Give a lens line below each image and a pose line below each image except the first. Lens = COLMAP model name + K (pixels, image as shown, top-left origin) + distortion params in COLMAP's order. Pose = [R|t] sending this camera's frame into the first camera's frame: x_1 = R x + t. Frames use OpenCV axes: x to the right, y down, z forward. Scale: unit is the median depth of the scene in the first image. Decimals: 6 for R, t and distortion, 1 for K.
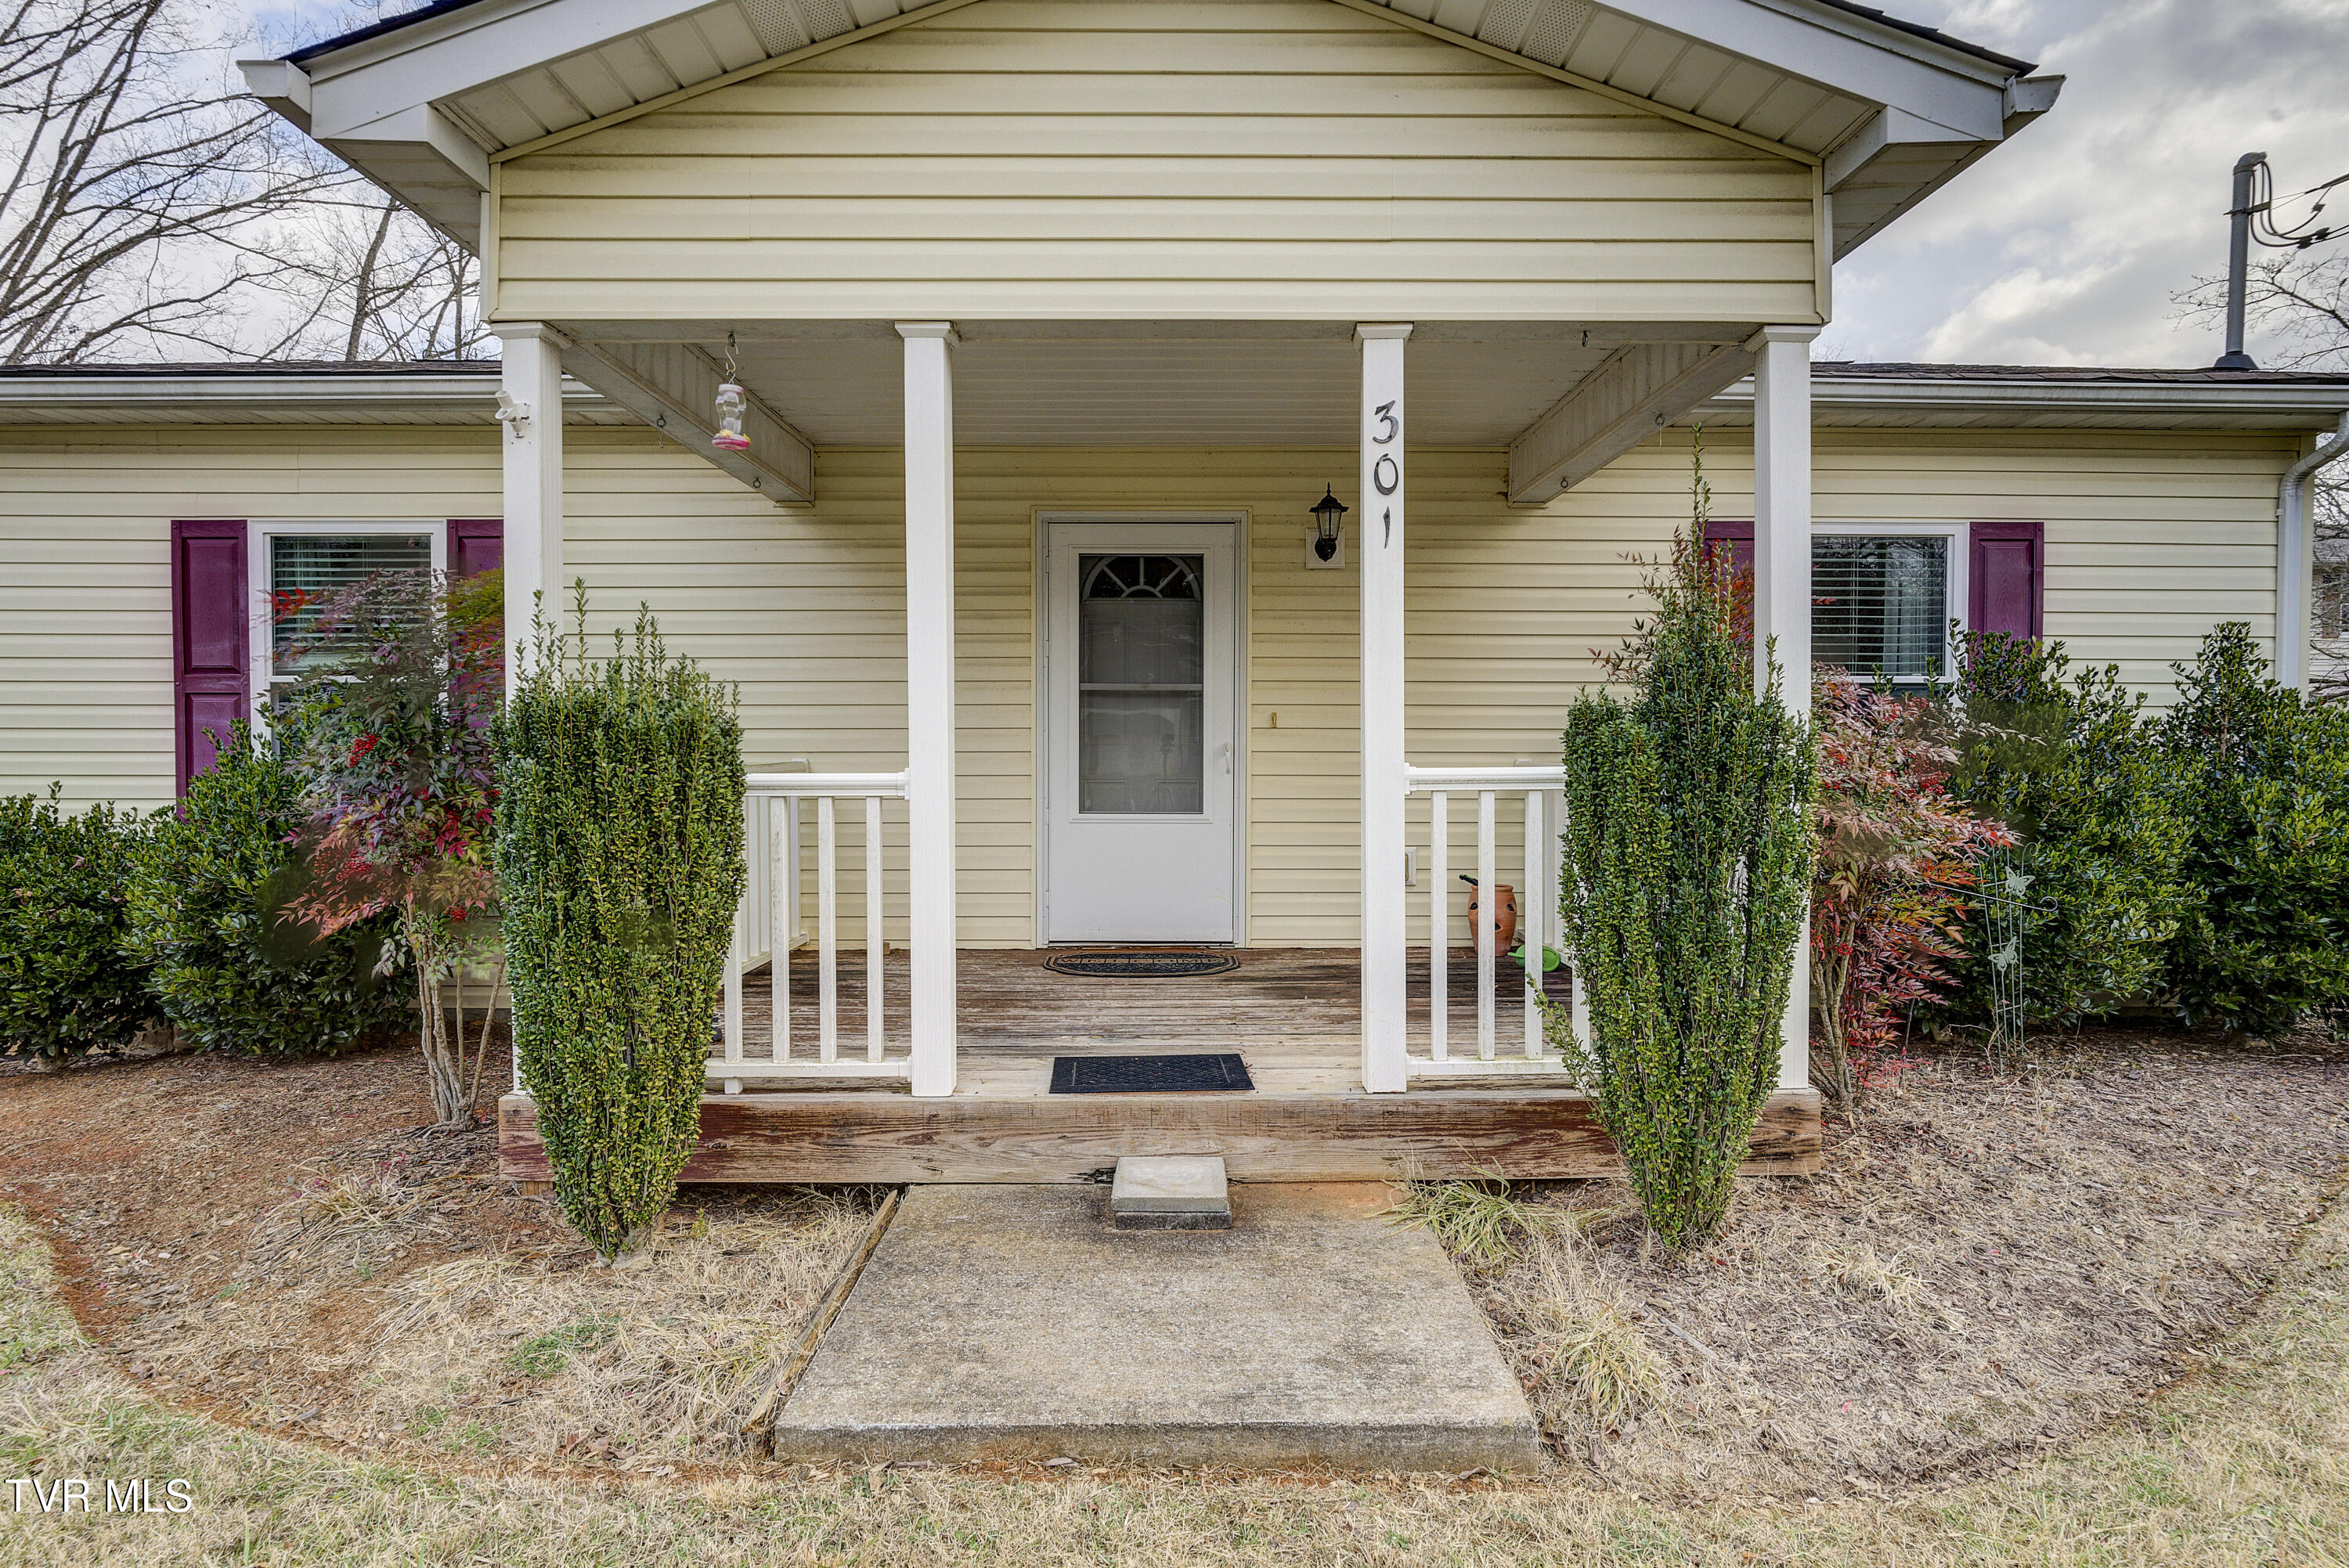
lens RADIAL K [[1108.2, 0, 1161.1], [0, 1108.2, 879.3], [0, 0, 1]] dist [-0.003758, -0.001137]
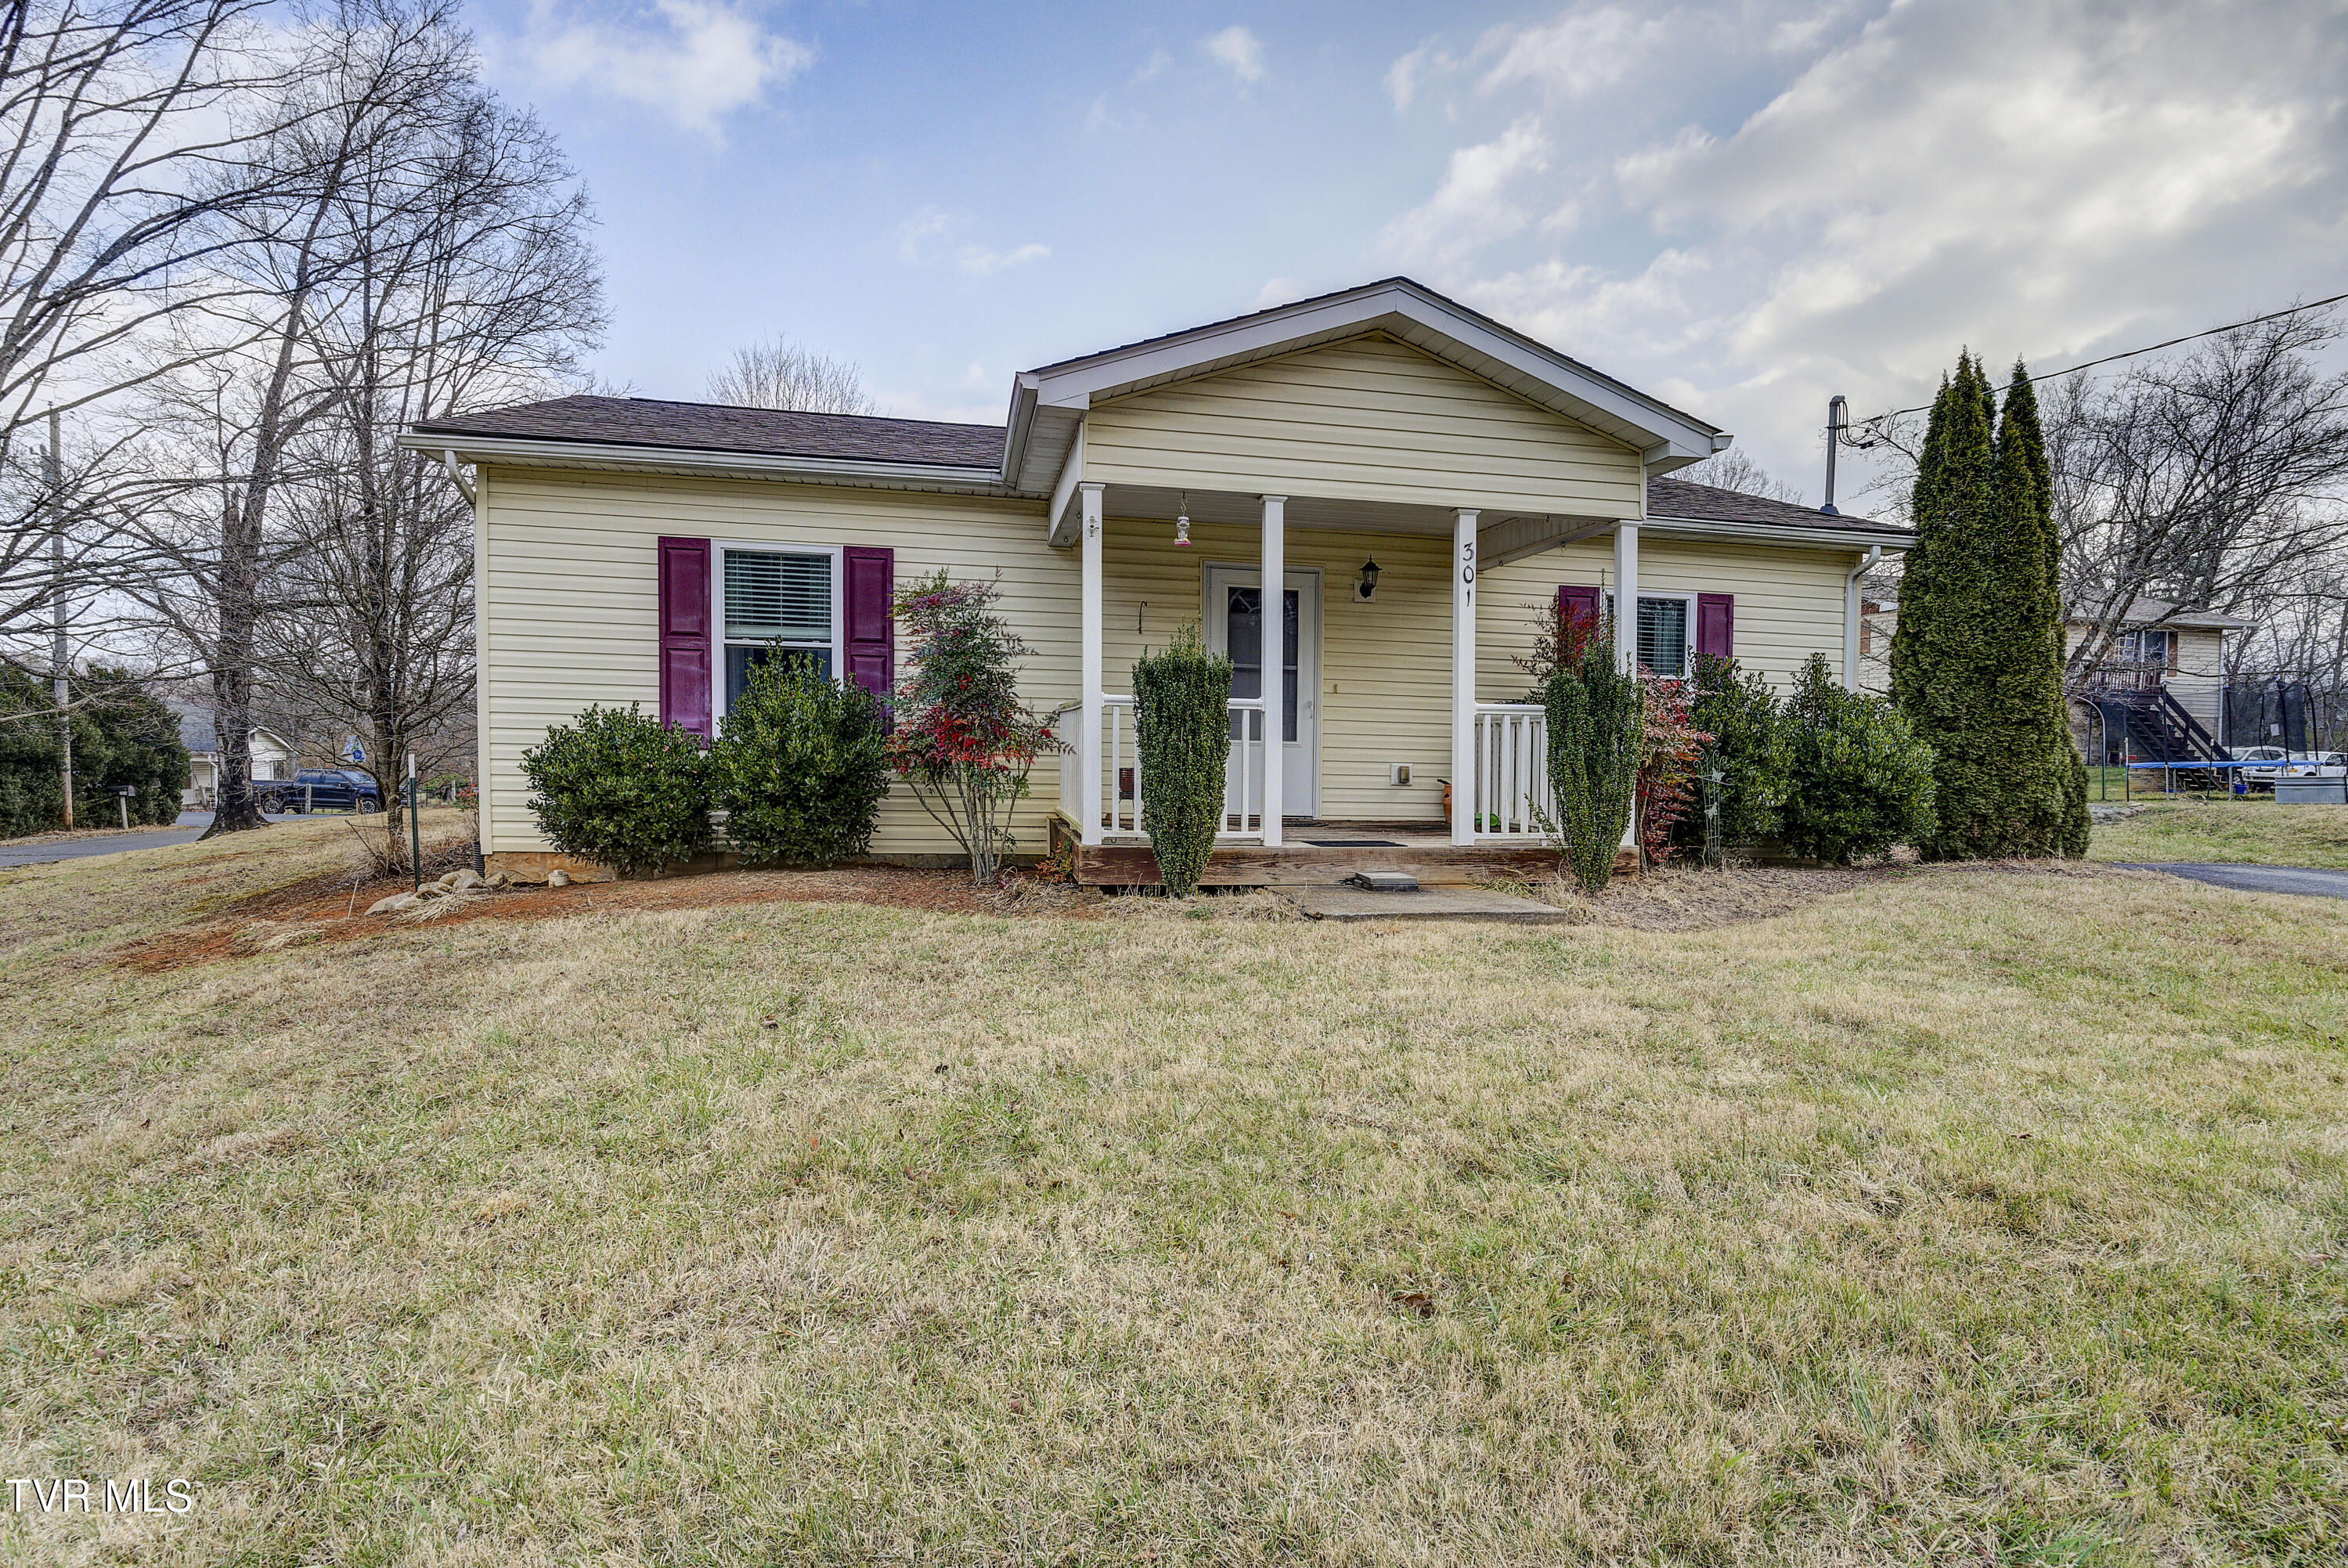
lens RADIAL K [[1107.8, 0, 1160.6], [0, 1107.8, 879.2], [0, 0, 1]] dist [-0.003758, -0.001137]
pose [[0.983739, 0.000906, 0.179603, -0.562009], [-0.002154, 0.999975, 0.006753, 0.168696], [-0.179592, -0.007030, 0.983716, -0.770075]]
